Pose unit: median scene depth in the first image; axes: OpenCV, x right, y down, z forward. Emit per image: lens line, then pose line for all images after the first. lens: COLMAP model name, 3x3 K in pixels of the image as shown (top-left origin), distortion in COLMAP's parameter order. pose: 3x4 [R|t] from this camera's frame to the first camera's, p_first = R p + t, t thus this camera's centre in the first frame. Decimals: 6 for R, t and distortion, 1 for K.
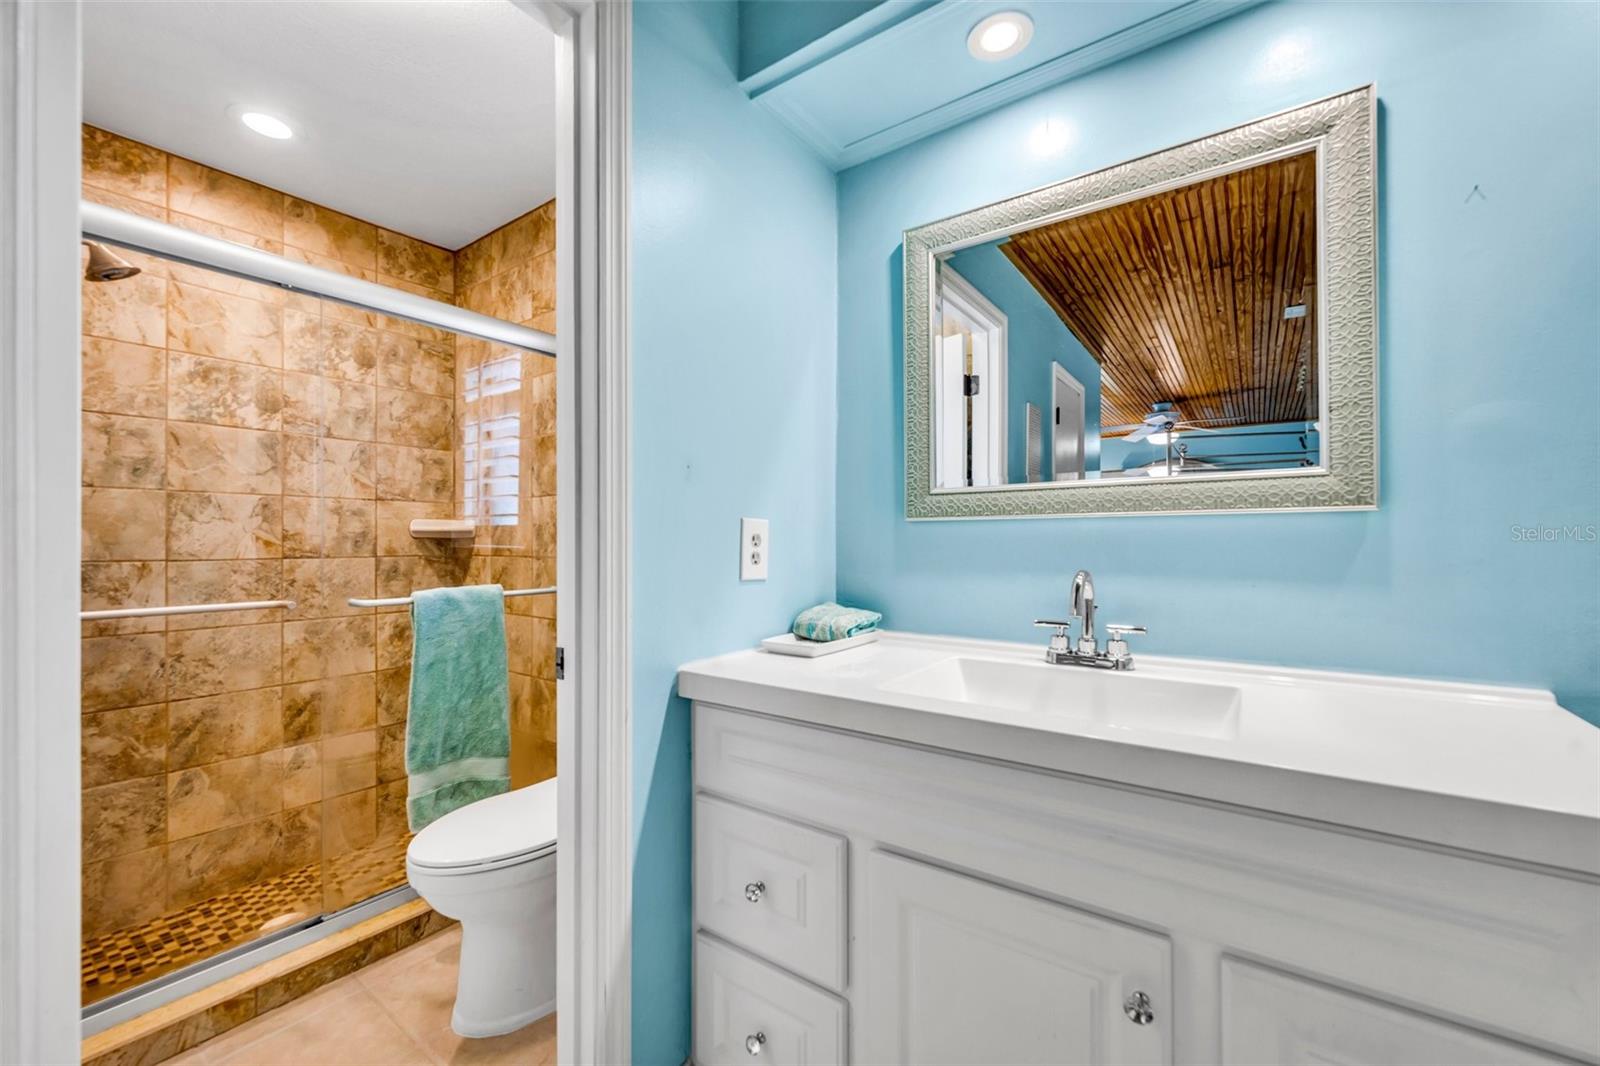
lens RADIAL K [[656.4, 0, 764.8], [0, 656.4, 536.5], [0, 0, 1]] dist [0.017521, 0.000212]
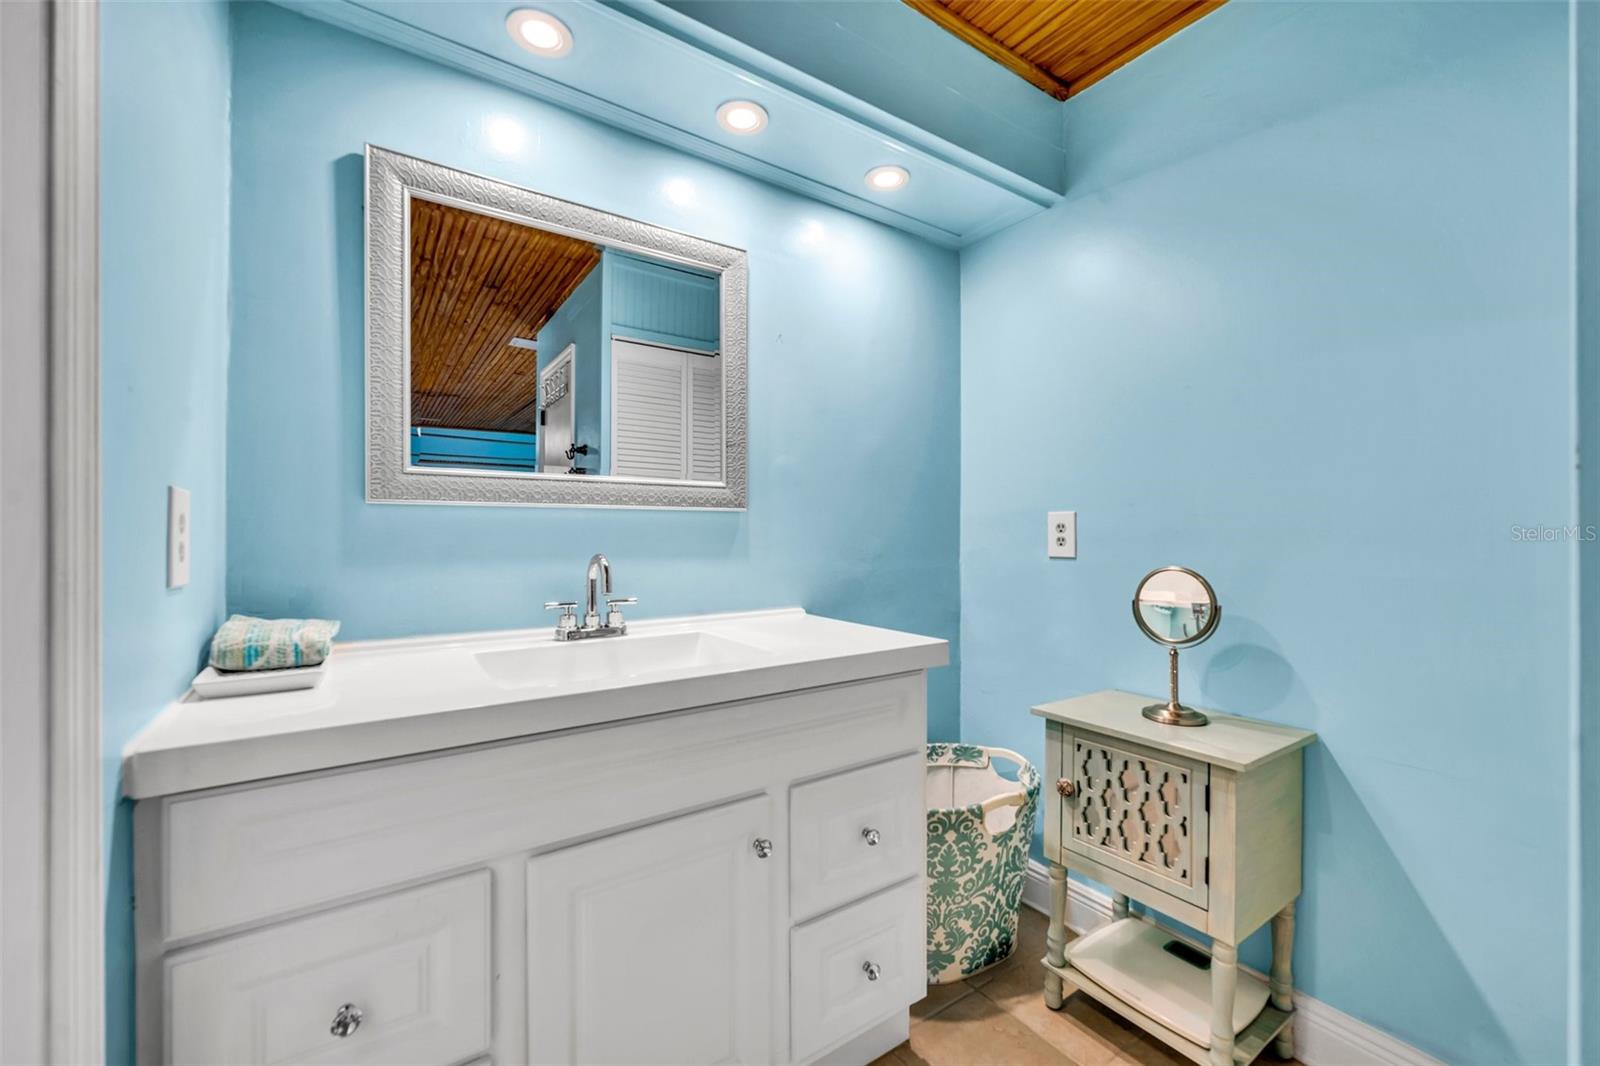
lens RADIAL K [[654.6, 0, 829.4], [0, 654.6, 534.3], [0, 0, 1]] dist [-0.000209, -0.000032]
pose [[0.304988, 0.000831, 0.952356, -0.400119], [-0.010762, 0.999939, 0.002574, 0.007530], [-0.952295, -0.011034, 0.304979, 0.222604]]
